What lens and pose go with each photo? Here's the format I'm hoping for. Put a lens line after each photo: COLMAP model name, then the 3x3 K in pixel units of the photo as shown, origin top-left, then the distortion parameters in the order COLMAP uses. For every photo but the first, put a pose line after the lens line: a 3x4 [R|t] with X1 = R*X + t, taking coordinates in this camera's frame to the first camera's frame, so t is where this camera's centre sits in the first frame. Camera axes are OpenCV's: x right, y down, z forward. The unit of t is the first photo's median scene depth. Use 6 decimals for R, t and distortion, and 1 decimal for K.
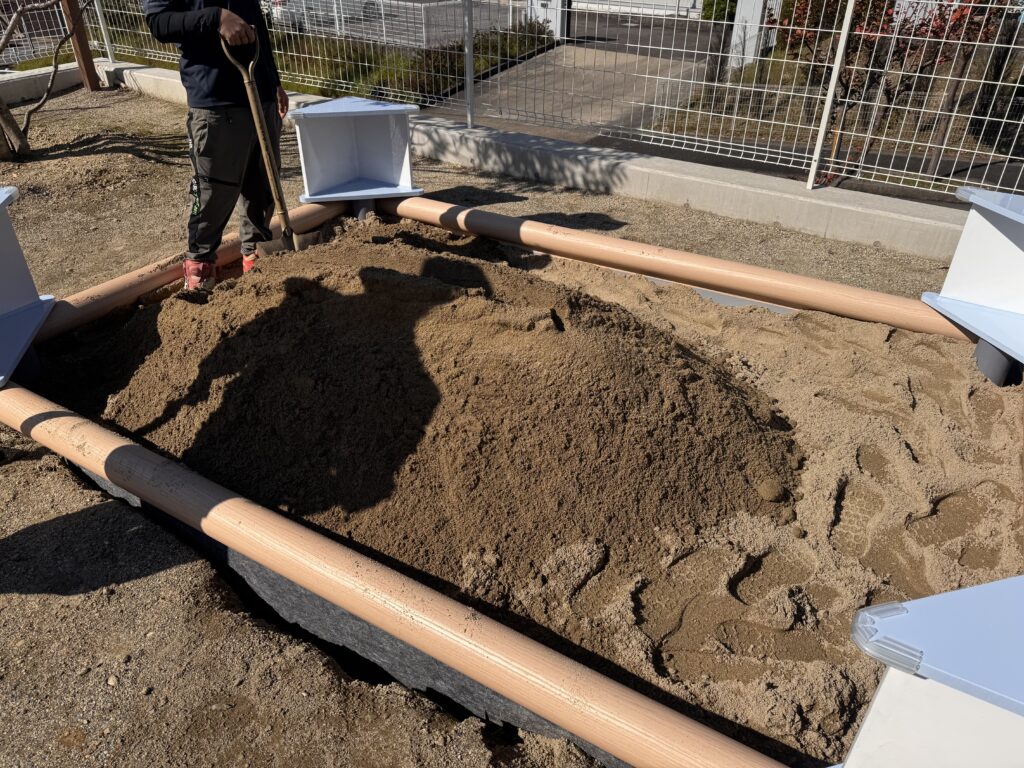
lens RADIAL K [[717.0, 0, 503.8], [0, 717.0, 378.1], [0, 0, 1]] dist [0.036644, -0.043723]
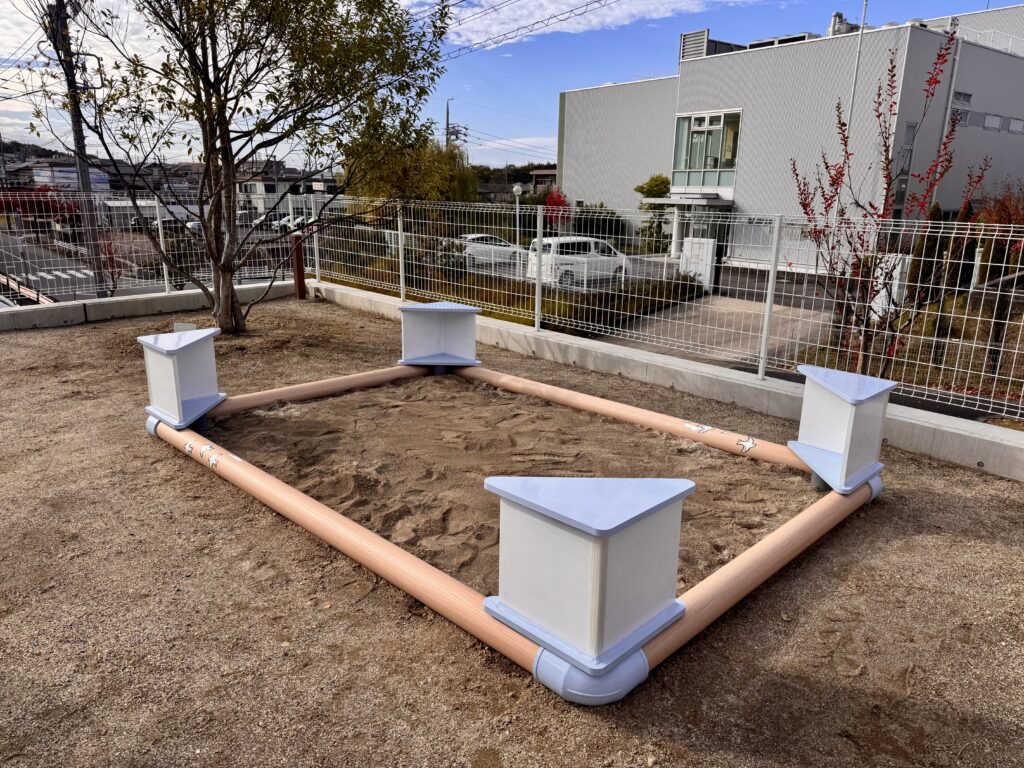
lens RADIAL K [[717.0, 0, 512.6], [0, 717.0, 388.5], [0, 0, 1]] dist [0.036644, -0.043723]
pose [[0.971454, 0.074273, -0.225303, 0.222114], [-0.137959, 0.949492, -0.281837, 0.145476], [0.192990, 0.304874, 0.932634, -0.238325]]
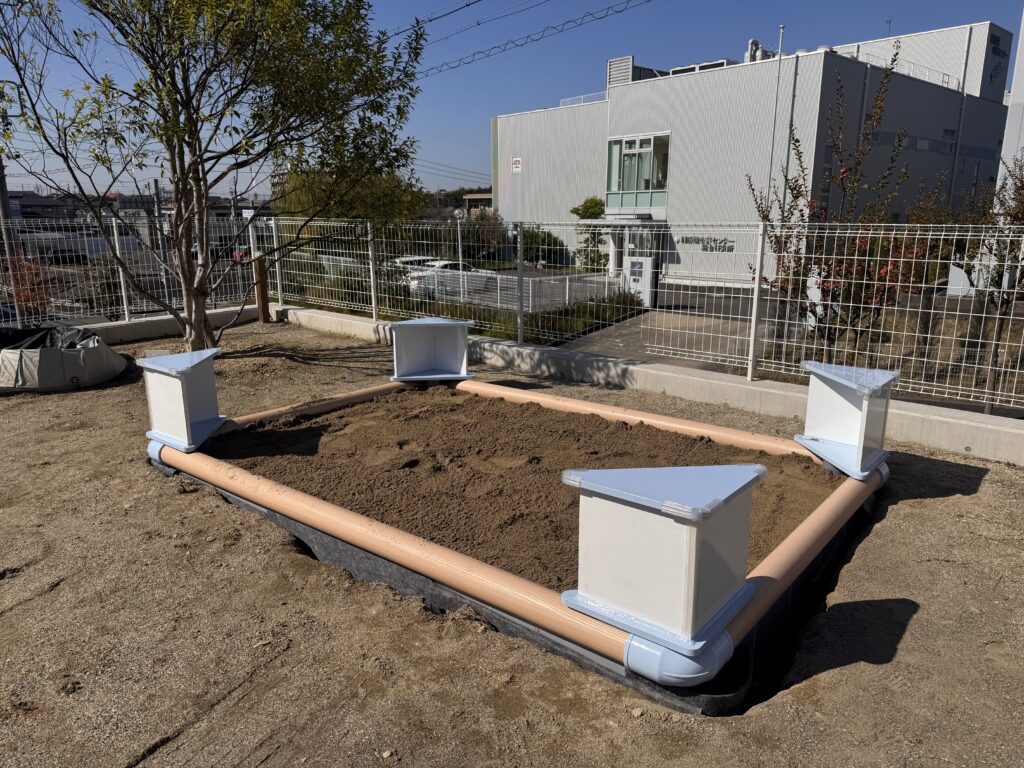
lens RADIAL K [[717.0, 0, 511.6], [0, 717.0, 391.8], [0, 0, 1]] dist [0.036644, -0.043723]
pose [[0.989258, 0.029061, -0.143261, 0.135723], [-0.073636, 0.945682, -0.316645, 0.174872], [0.126277, 0.323793, 0.937663, -0.257934]]
